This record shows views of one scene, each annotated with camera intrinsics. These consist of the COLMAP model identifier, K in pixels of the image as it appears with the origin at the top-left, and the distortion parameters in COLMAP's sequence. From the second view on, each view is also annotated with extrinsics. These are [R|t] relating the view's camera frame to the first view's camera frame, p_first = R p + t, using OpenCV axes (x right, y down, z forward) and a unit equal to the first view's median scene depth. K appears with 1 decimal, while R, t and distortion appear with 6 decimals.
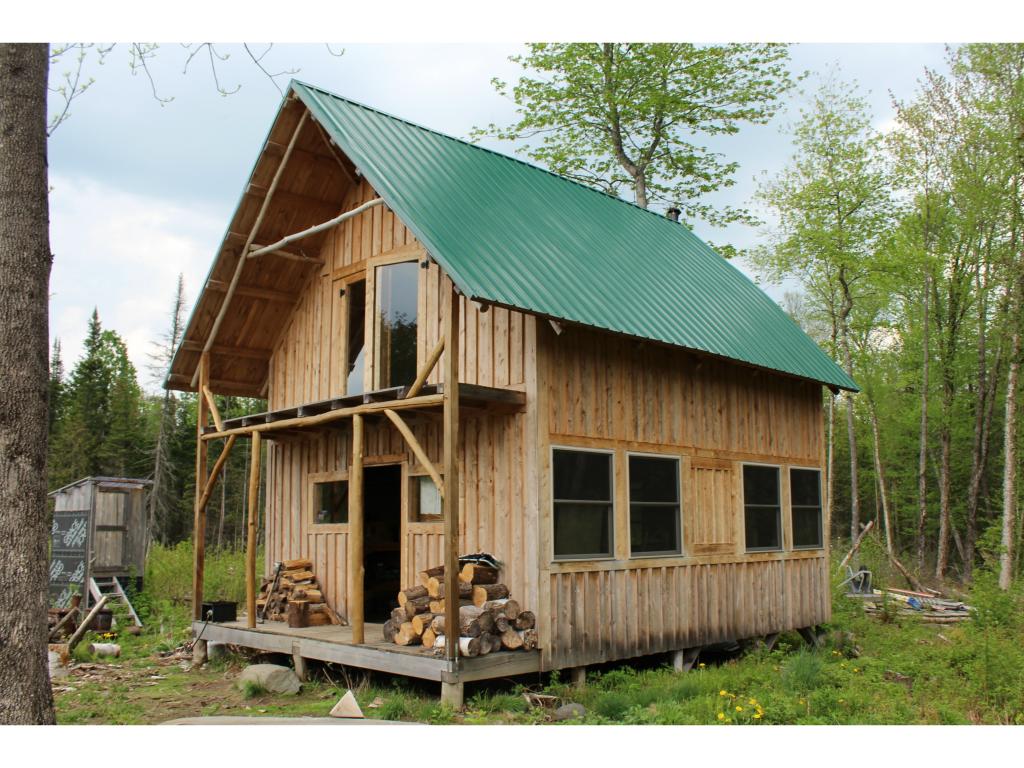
lens RADIAL K [[852.5, 0, 513.4], [0, 852.5, 404.7], [0, 0, 1]] dist [-0.154470, 0.133221]
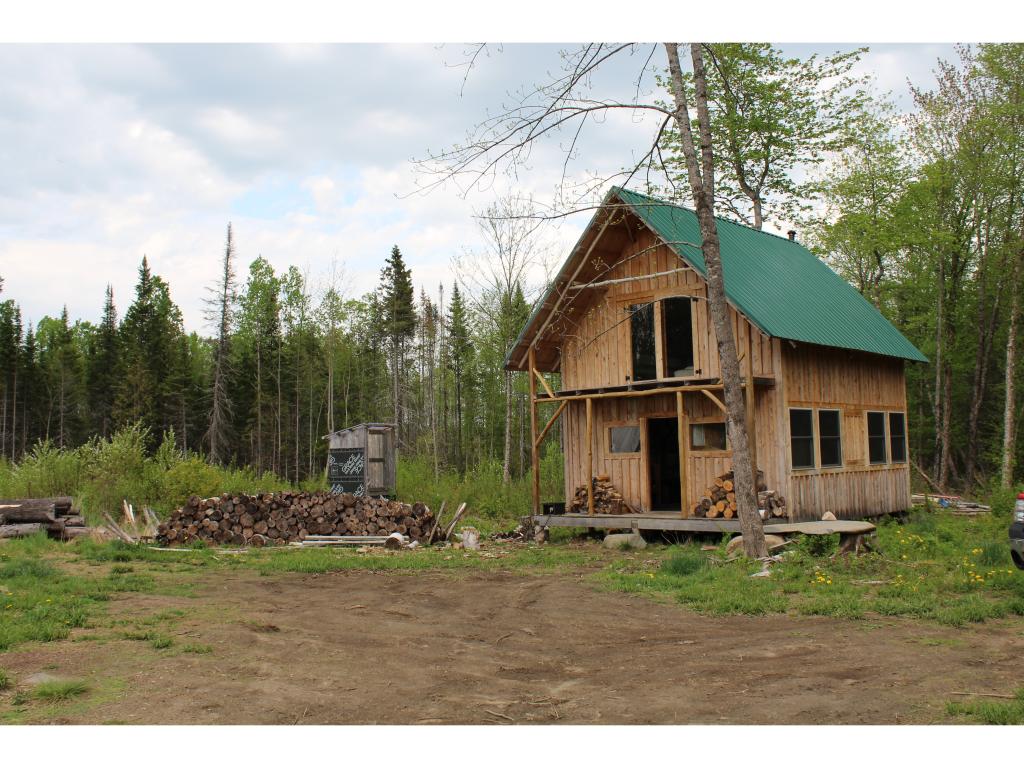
lens RADIAL K [[827.5, 0, 512.0], [0, 827.5, 384.0], [0, 0, 1]] dist [-0.132398, 0.103876]
pose [[0.999854, -0.015838, 0.006399, -0.427013], [0.015412, 0.997959, 0.061964, -0.091814], [-0.007367, -0.061856, 0.998058, -0.569858]]
